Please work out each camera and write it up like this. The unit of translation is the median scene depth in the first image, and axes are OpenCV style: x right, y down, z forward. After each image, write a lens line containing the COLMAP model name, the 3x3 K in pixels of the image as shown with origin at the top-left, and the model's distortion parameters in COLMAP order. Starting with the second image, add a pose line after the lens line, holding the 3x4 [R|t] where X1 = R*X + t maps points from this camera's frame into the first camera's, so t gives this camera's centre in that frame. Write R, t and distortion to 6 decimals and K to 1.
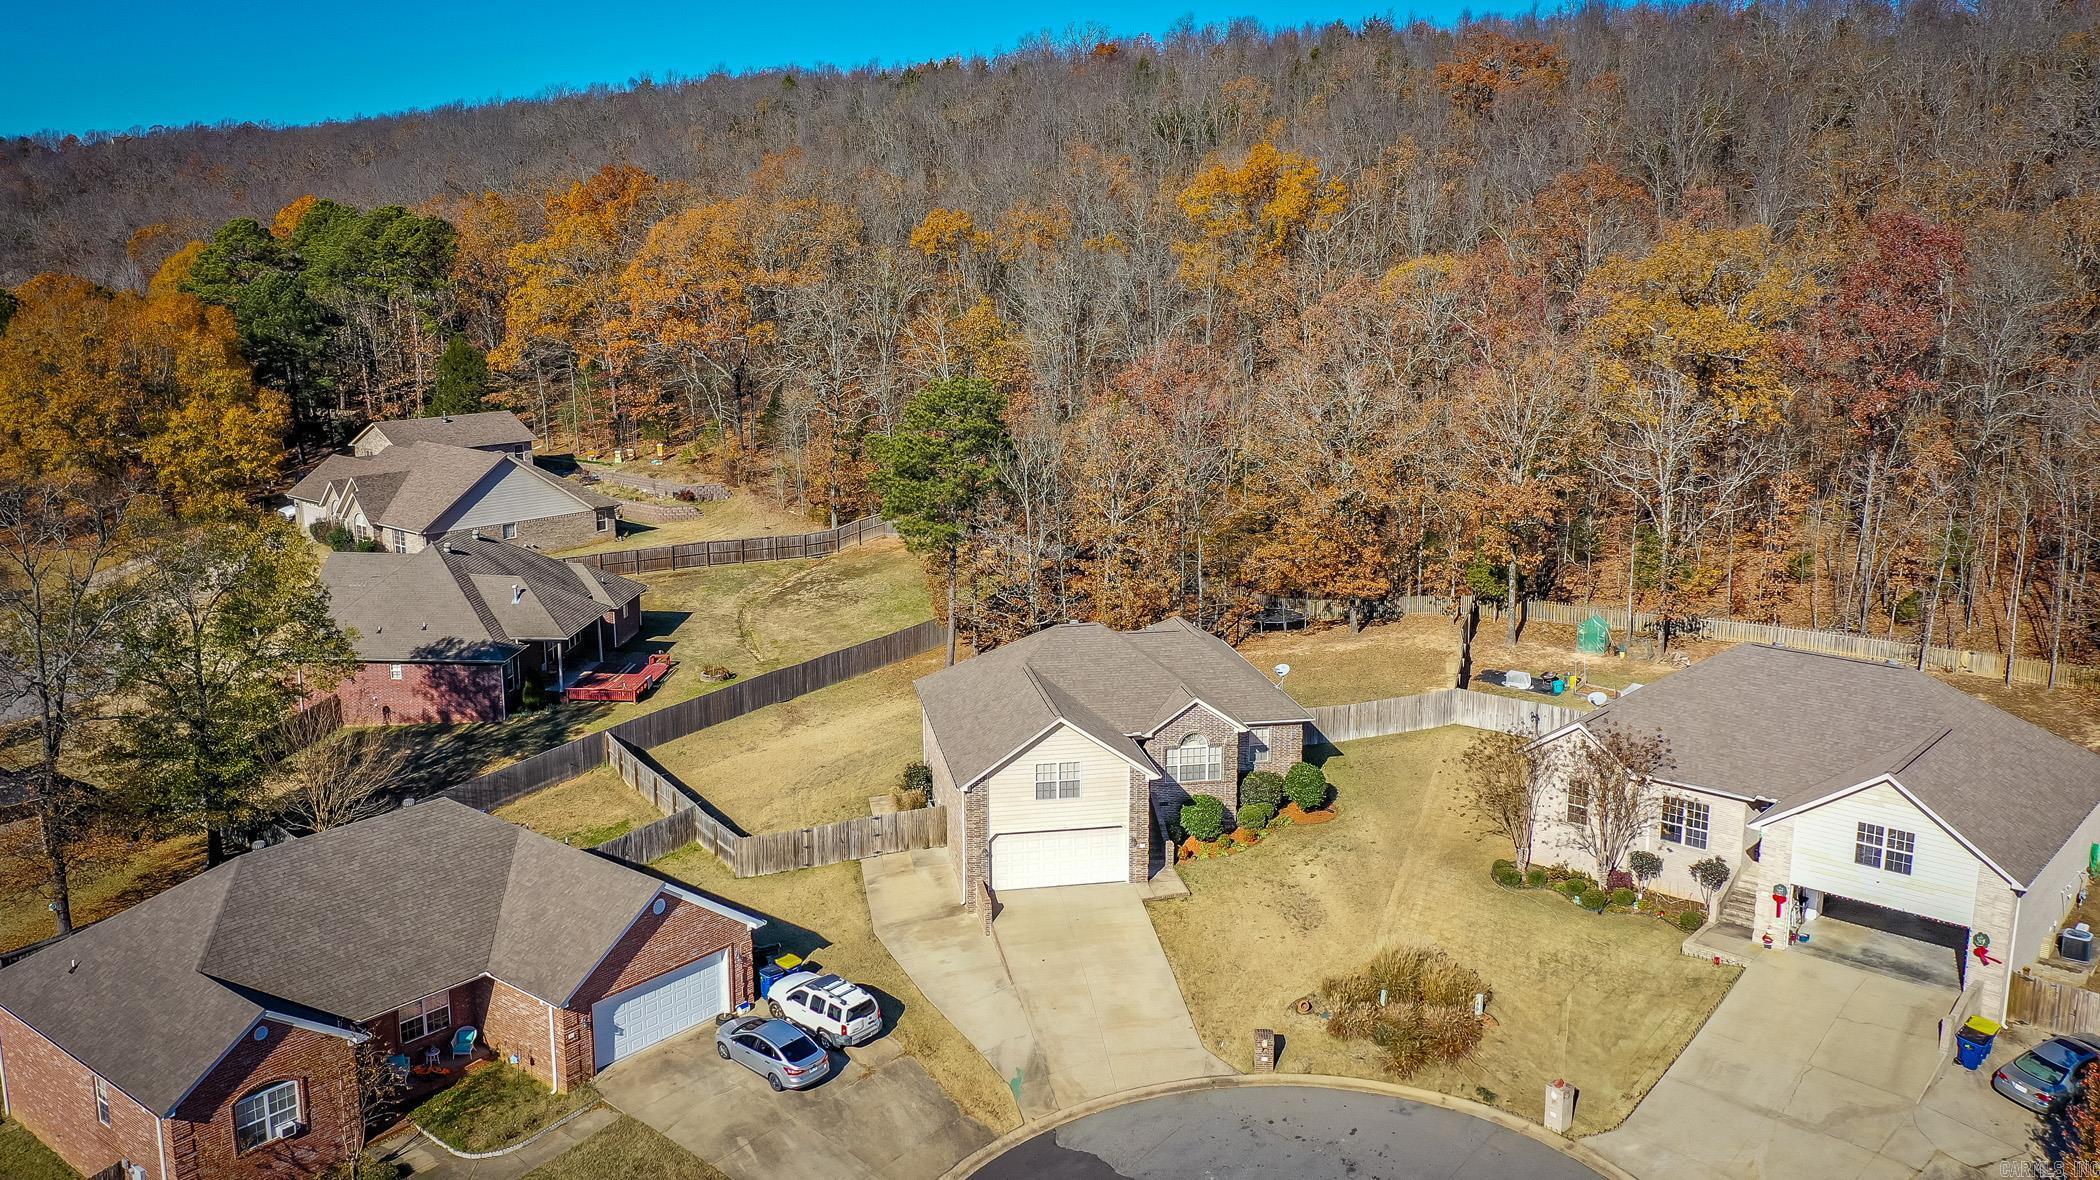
lens RADIAL K [[1671.2, 0, 1050.0], [0, 1671.2, 590.0], [0, 0, 1]] dist [0.021789, 0.004495]
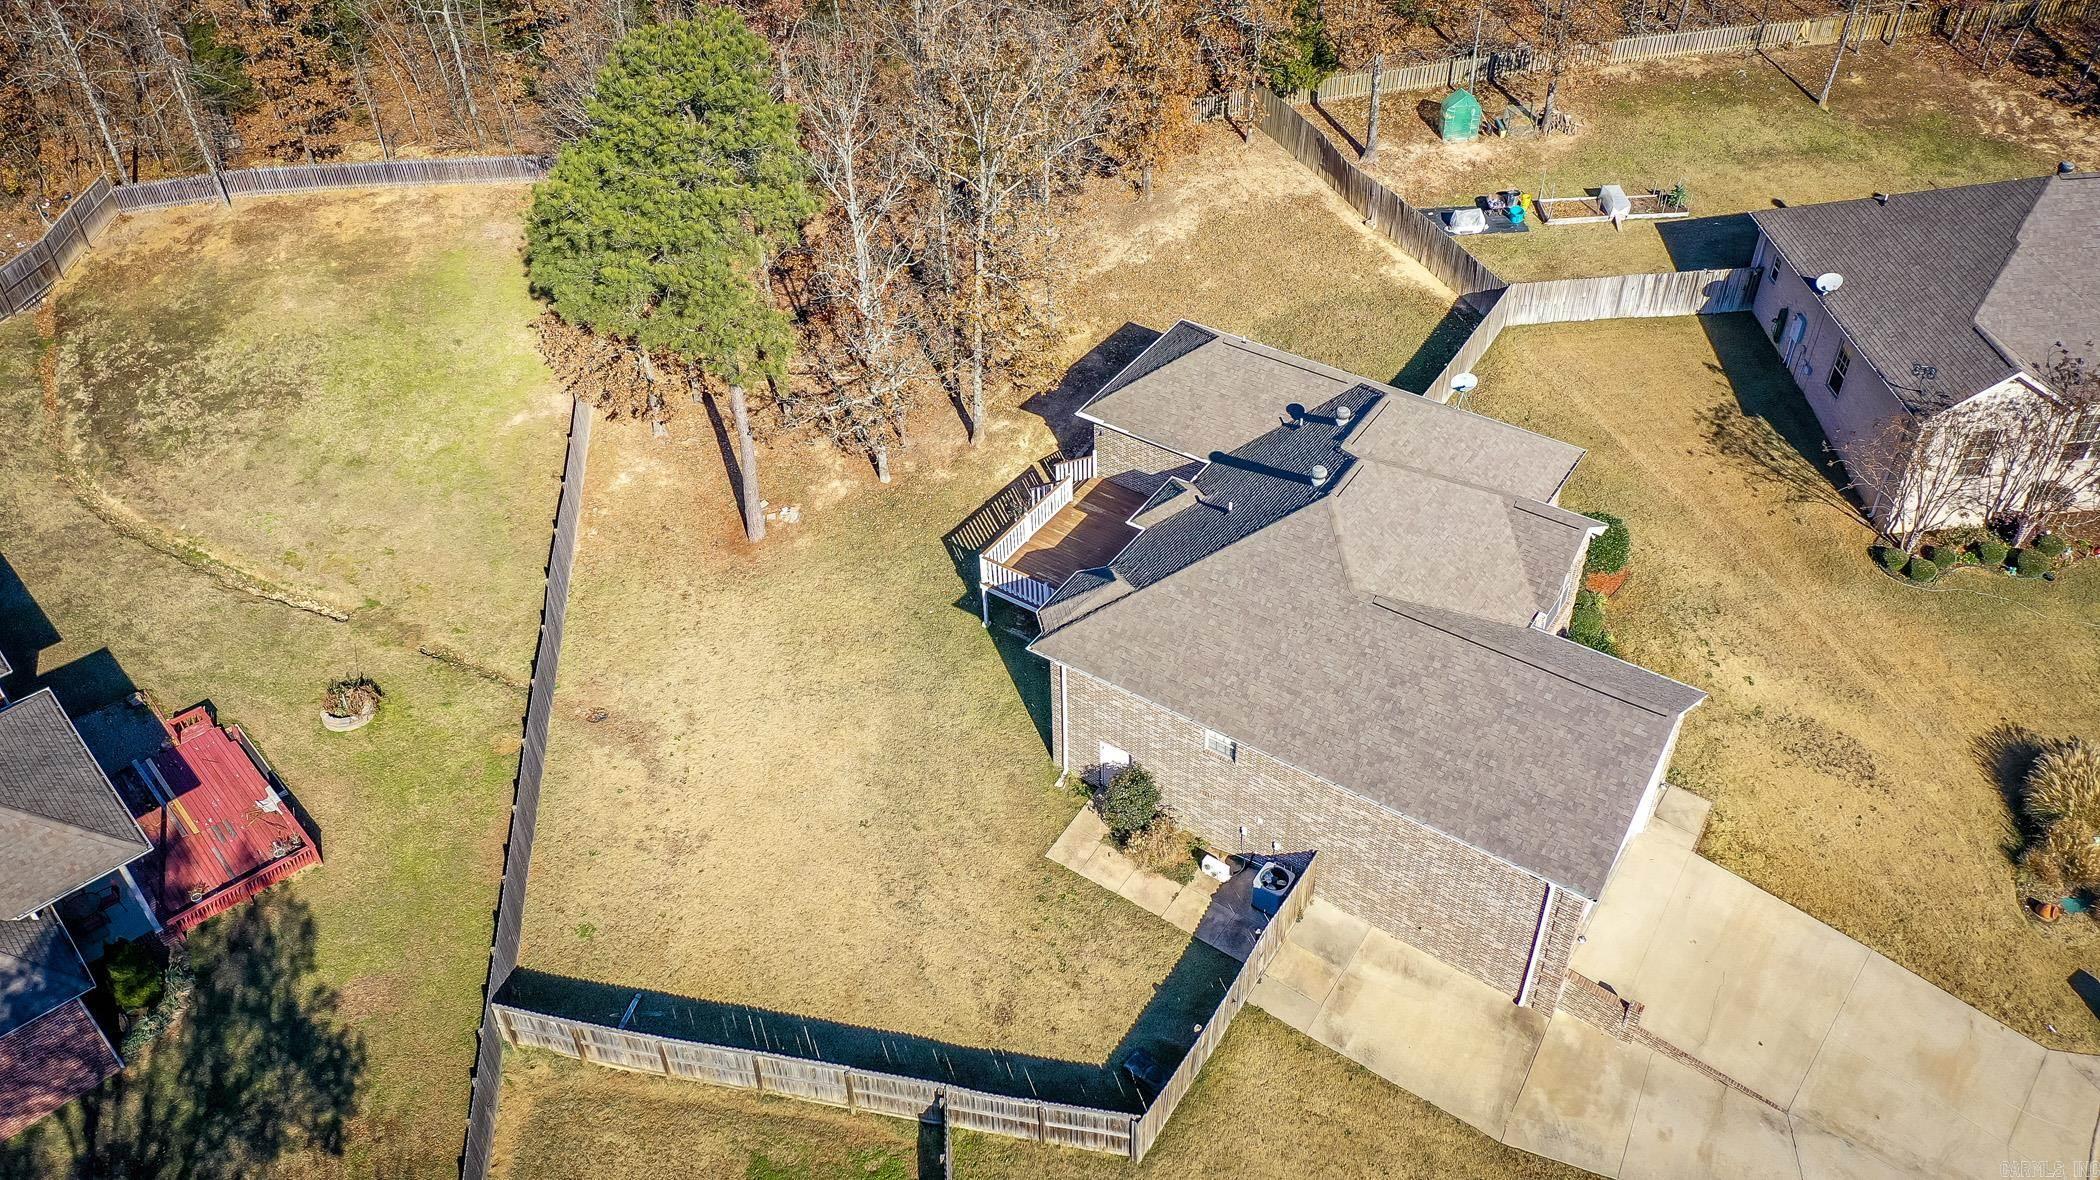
lens RADIAL K [[1671.2, 0, 1050.0], [0, 1671.2, 590.0], [0, 0, 1]] dist [0.021789, 0.004495]
pose [[0.705238, -0.477539, 0.524020, -0.409060], [0.176083, 0.833947, 0.522999, -0.289526], [-0.686757, -0.276567, 0.672217, 0.686397]]
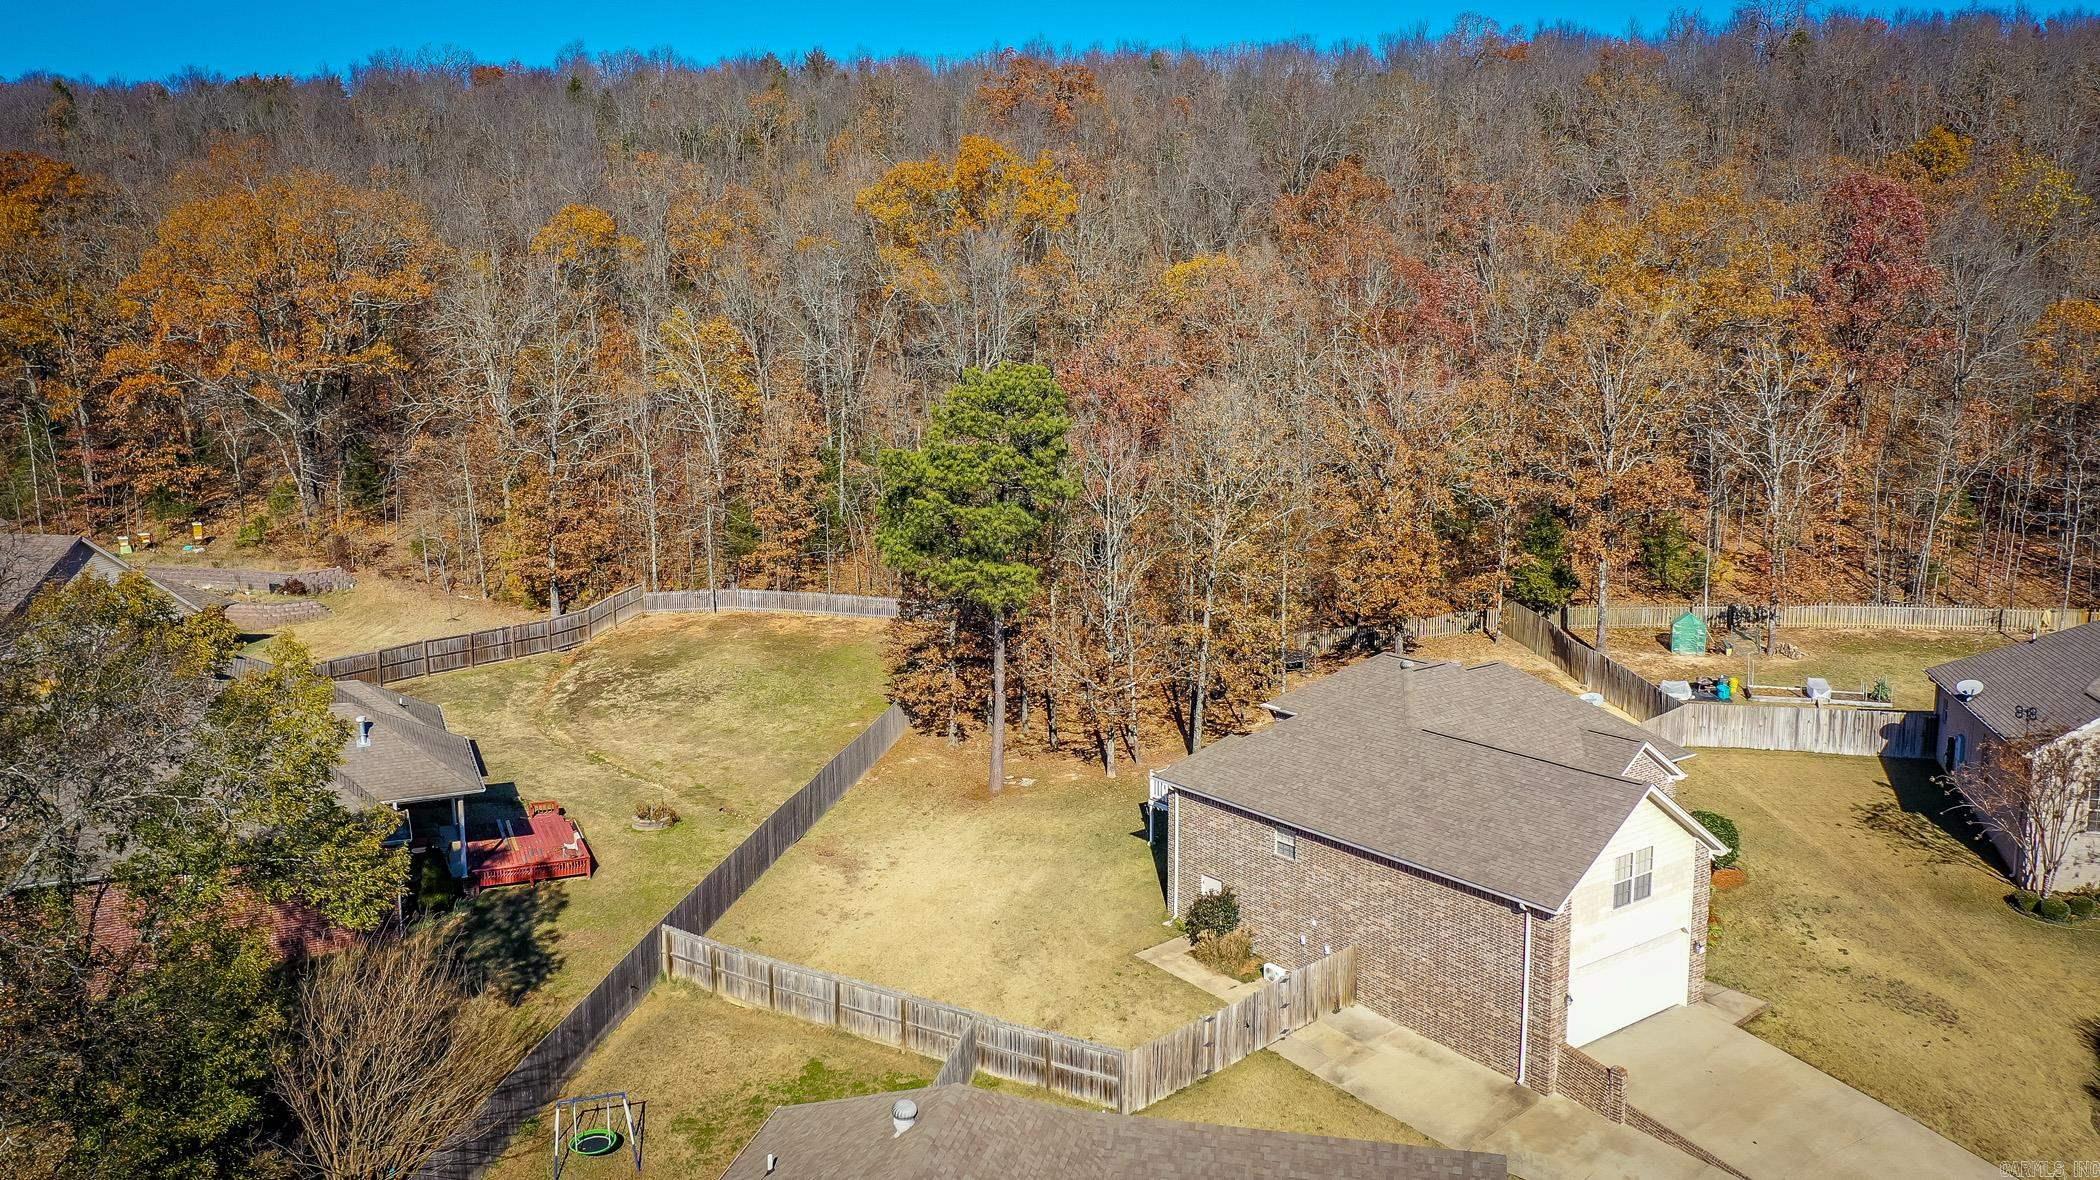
lens RADIAL K [[1671.2, 0, 1050.0], [0, 1671.2, 590.0], [0, 0, 1]] dist [0.021789, 0.004495]
pose [[0.895180, -0.079435, 0.438570, -0.466613], [0.100293, 0.994655, -0.024558, -0.010939], [-0.434275, 0.065969, 0.898362, 0.432370]]
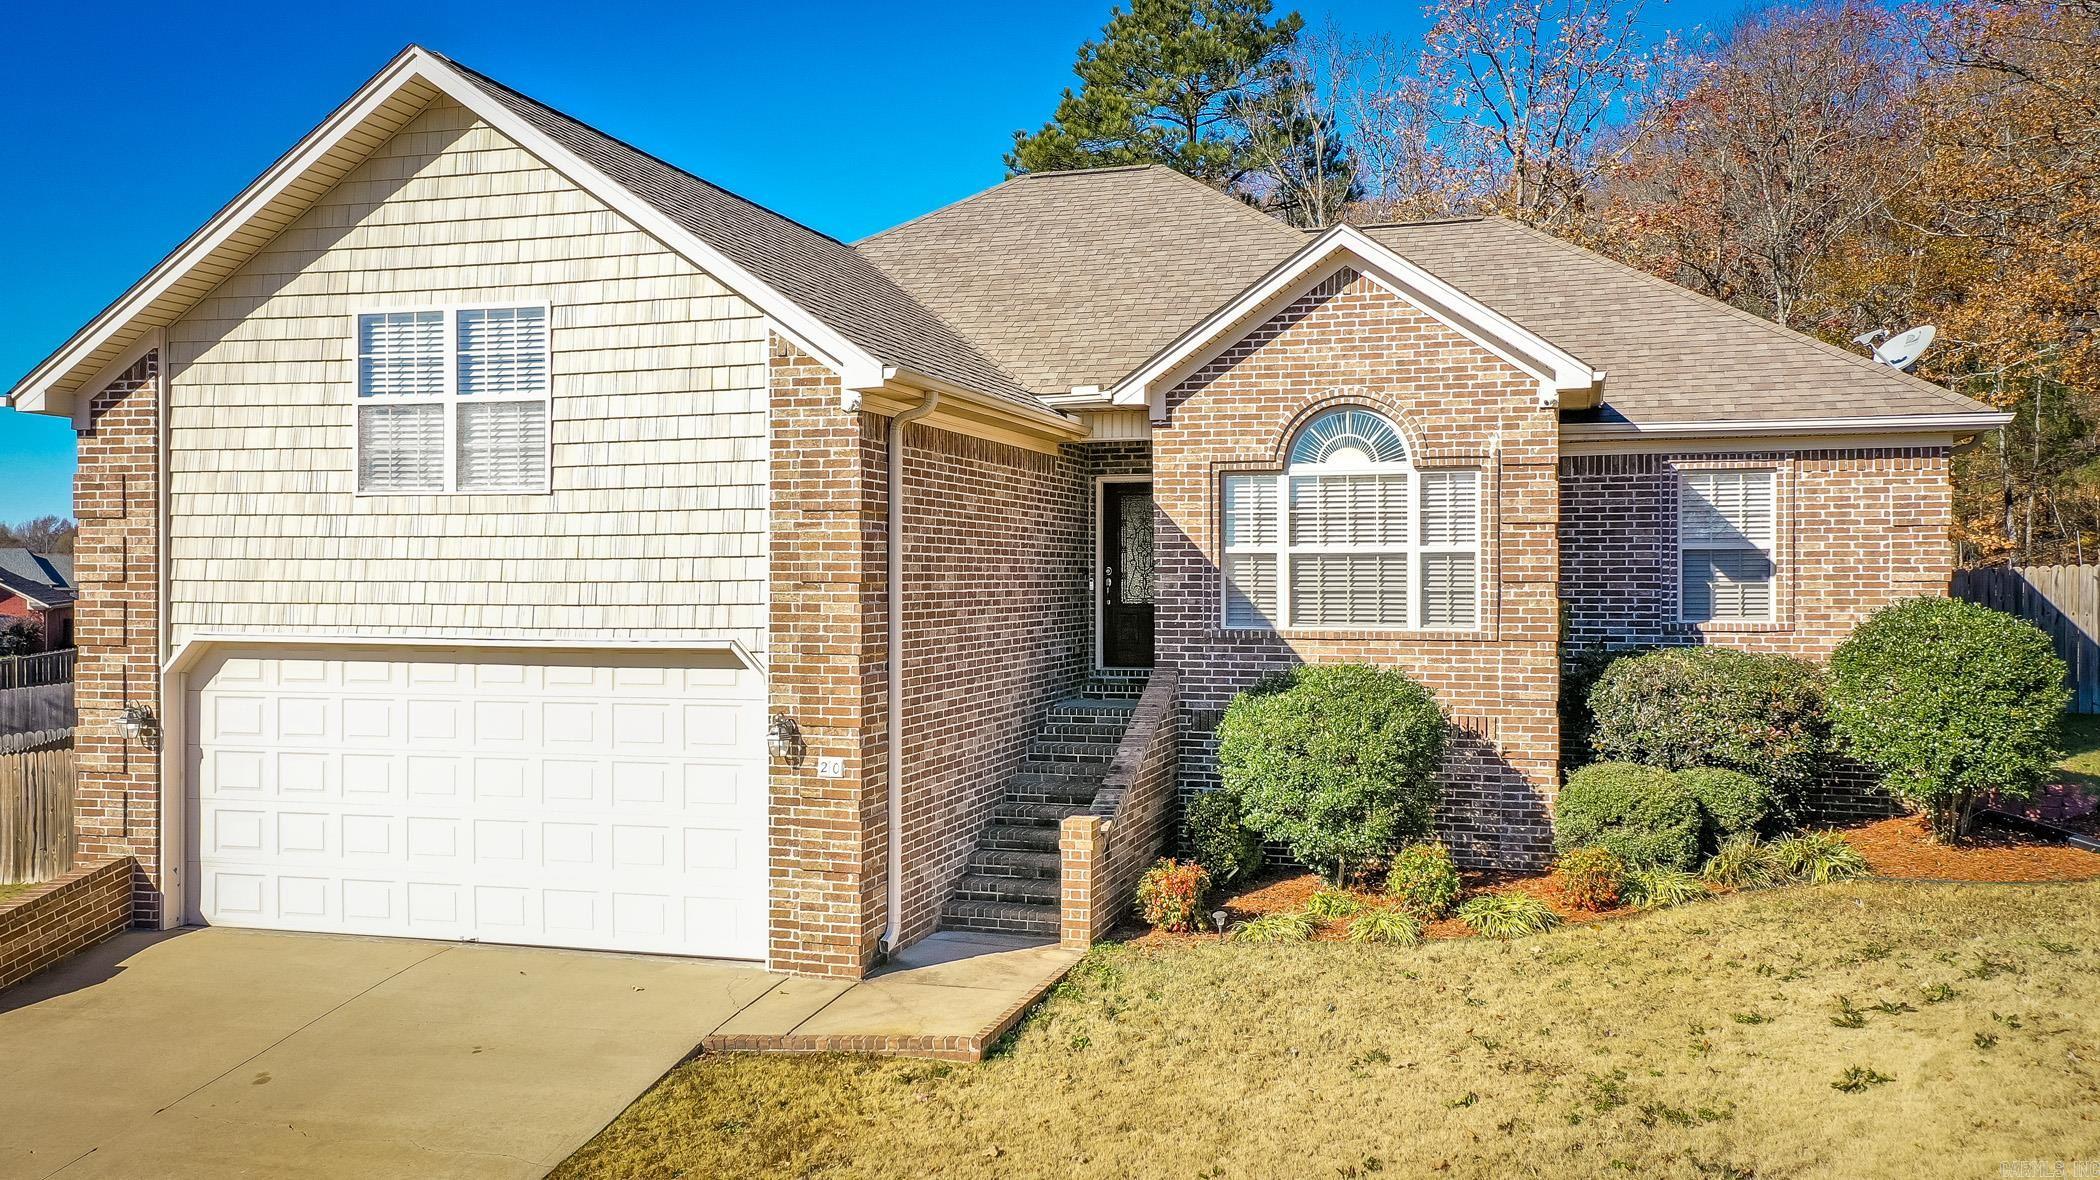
lens RADIAL K [[1671.2, 0, 1050.0], [0, 1671.2, 590.0], [0, 0, 1]] dist [0.021789, 0.004495]
pose [[0.883640, 0.003470, -0.468155, 0.155317], [-0.101316, 0.977693, -0.183987, 0.154603], [0.457073, 0.210010, 0.864280, 0.786573]]
